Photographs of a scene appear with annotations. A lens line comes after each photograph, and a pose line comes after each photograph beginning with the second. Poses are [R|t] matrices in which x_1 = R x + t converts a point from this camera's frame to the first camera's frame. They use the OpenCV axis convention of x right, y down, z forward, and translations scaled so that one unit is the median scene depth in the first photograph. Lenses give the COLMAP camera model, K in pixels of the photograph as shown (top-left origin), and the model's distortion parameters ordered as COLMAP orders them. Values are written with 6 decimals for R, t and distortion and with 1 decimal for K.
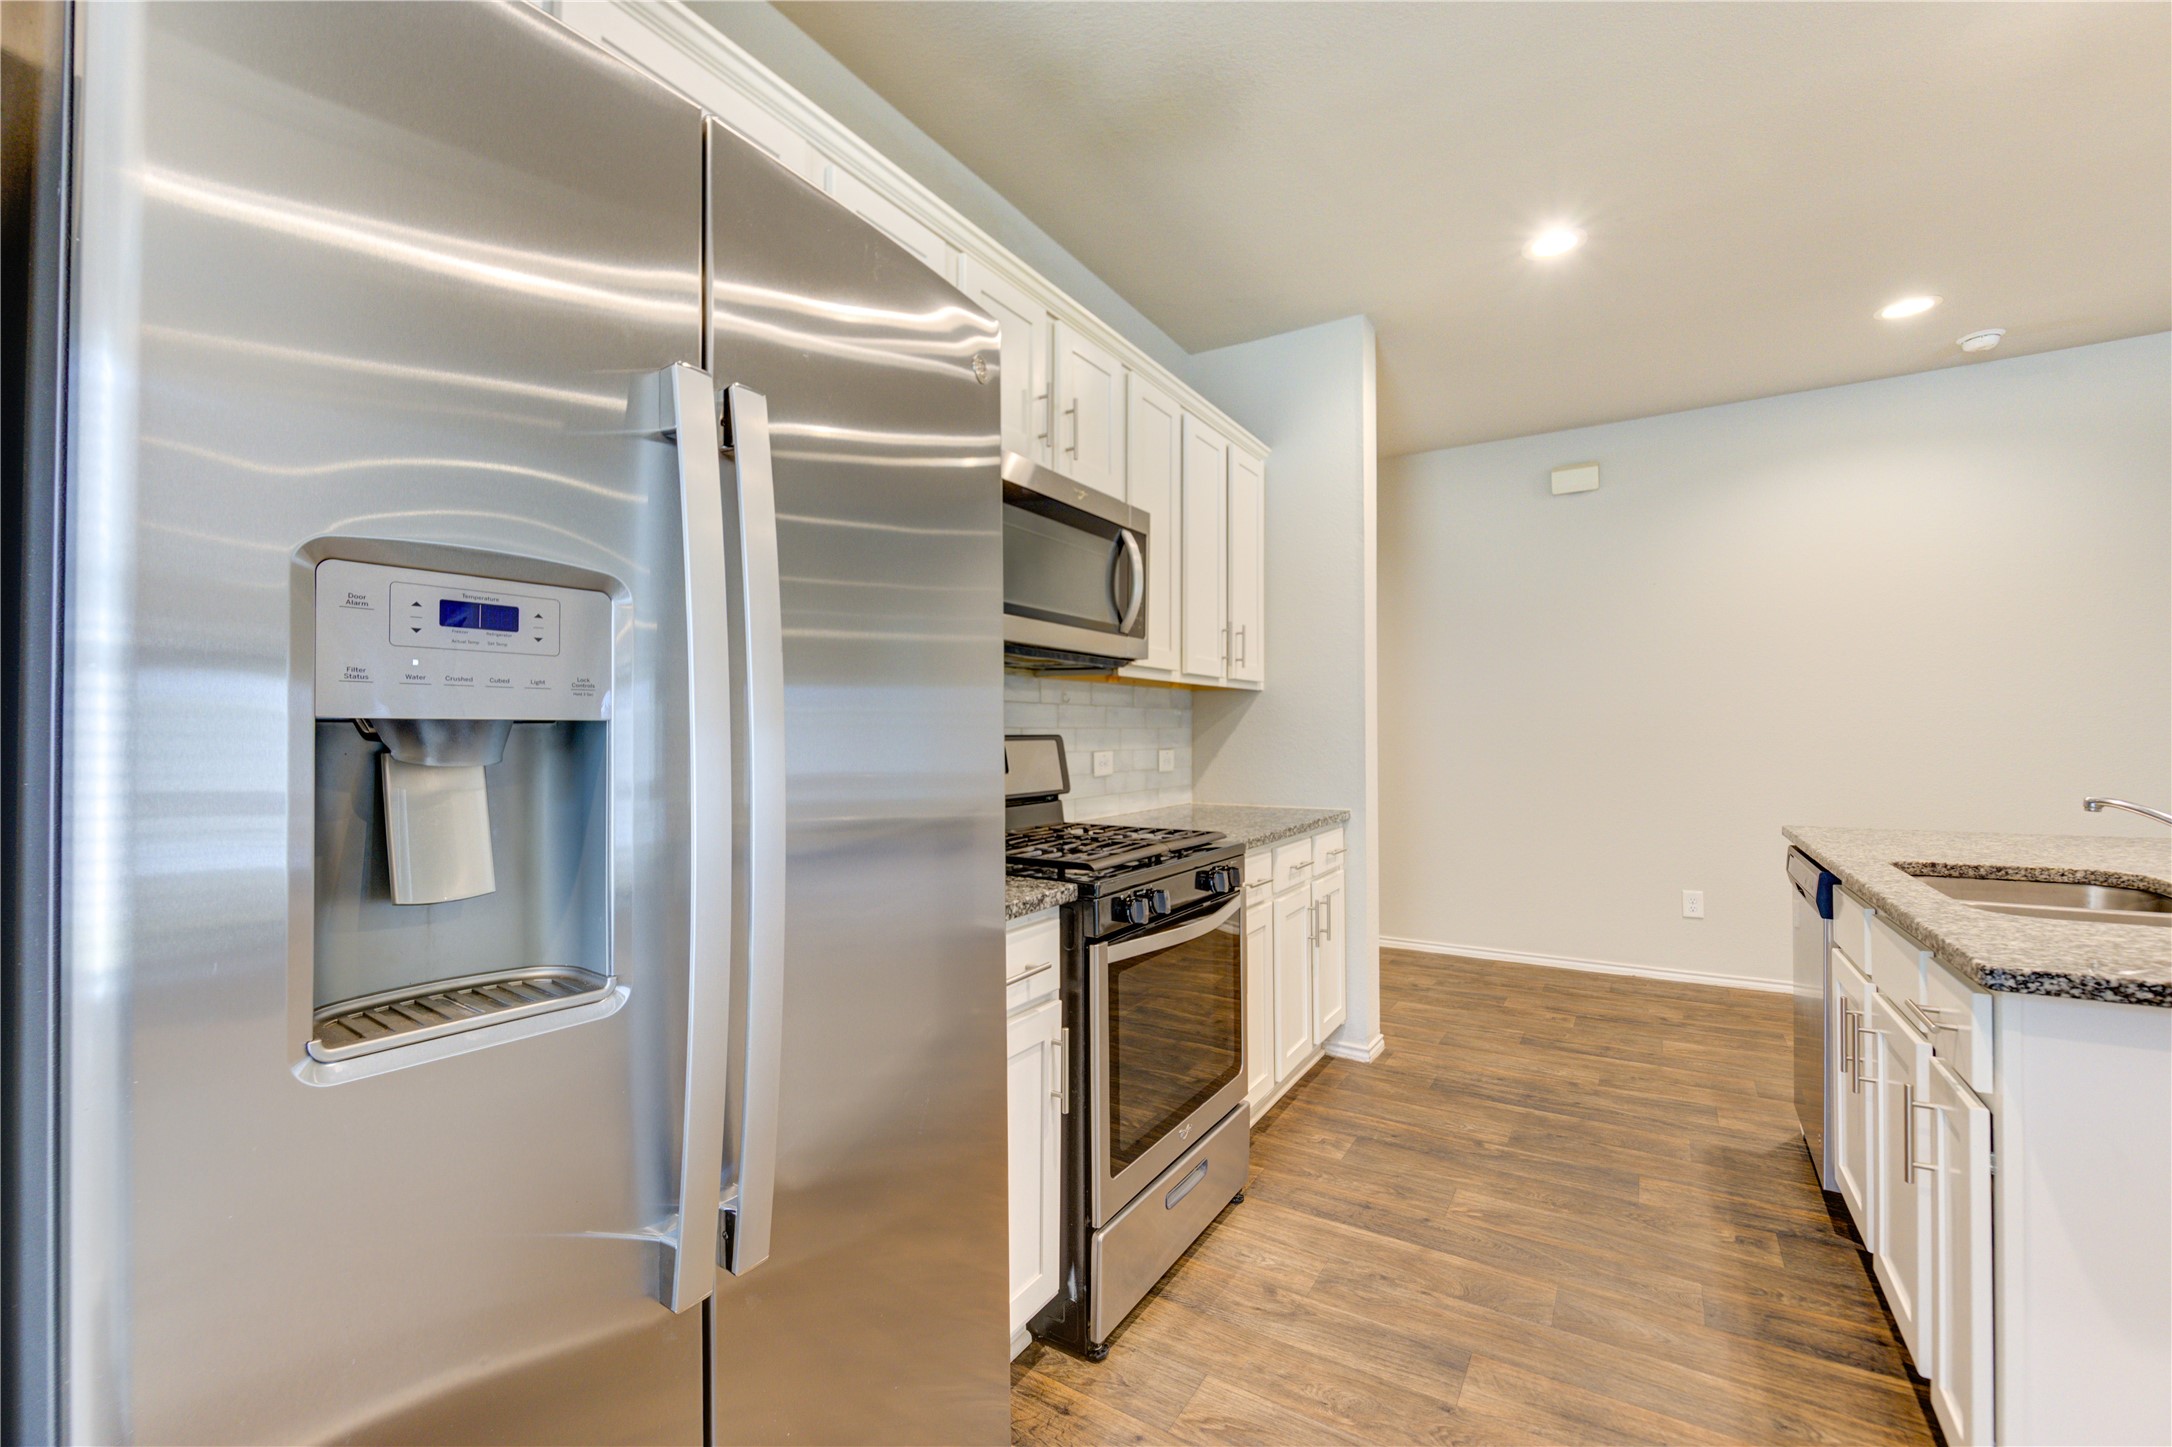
lens RADIAL K [[908.0, 0, 1082.7], [0, 908.0, 721.3], [0, 0, 1]] dist [-0.006696, -0.000709]
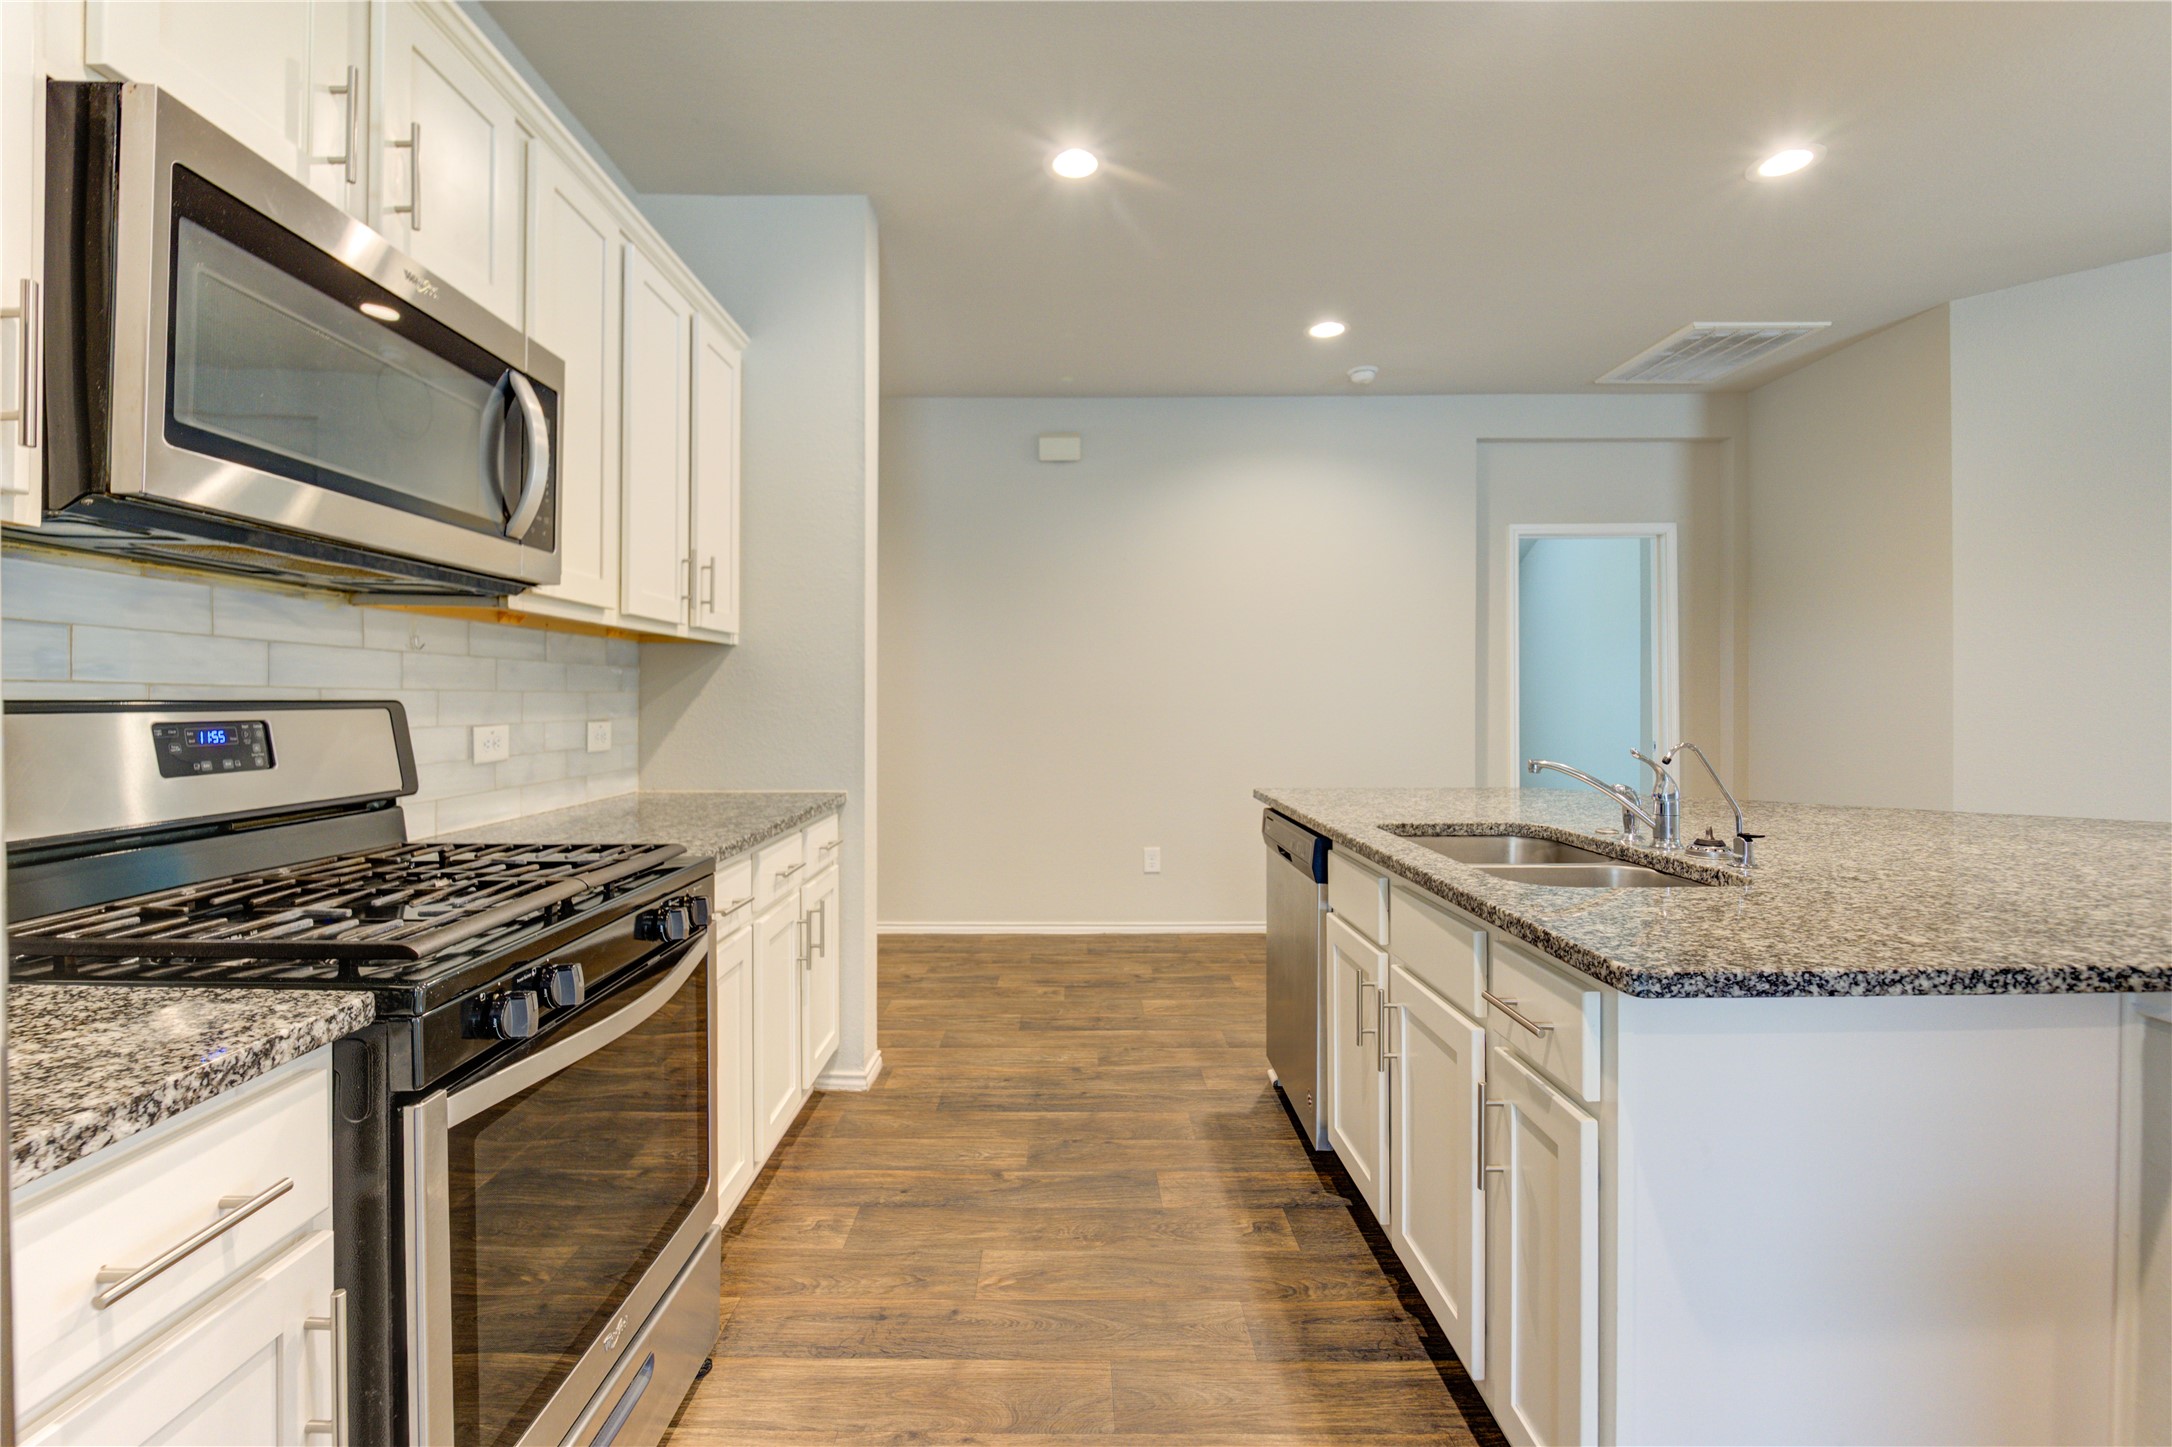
lens RADIAL K [[908.0, 0, 1063.6], [0, 908.0, 699.0], [0, 0, 1]] dist [-0.006696, -0.000709]
pose [[0.852248, 0.003276, 0.523127, 0.041966], [-0.009261, 0.999918, 0.008825, 0.004999], [-0.523055, -0.012366, 0.852209, 0.265663]]
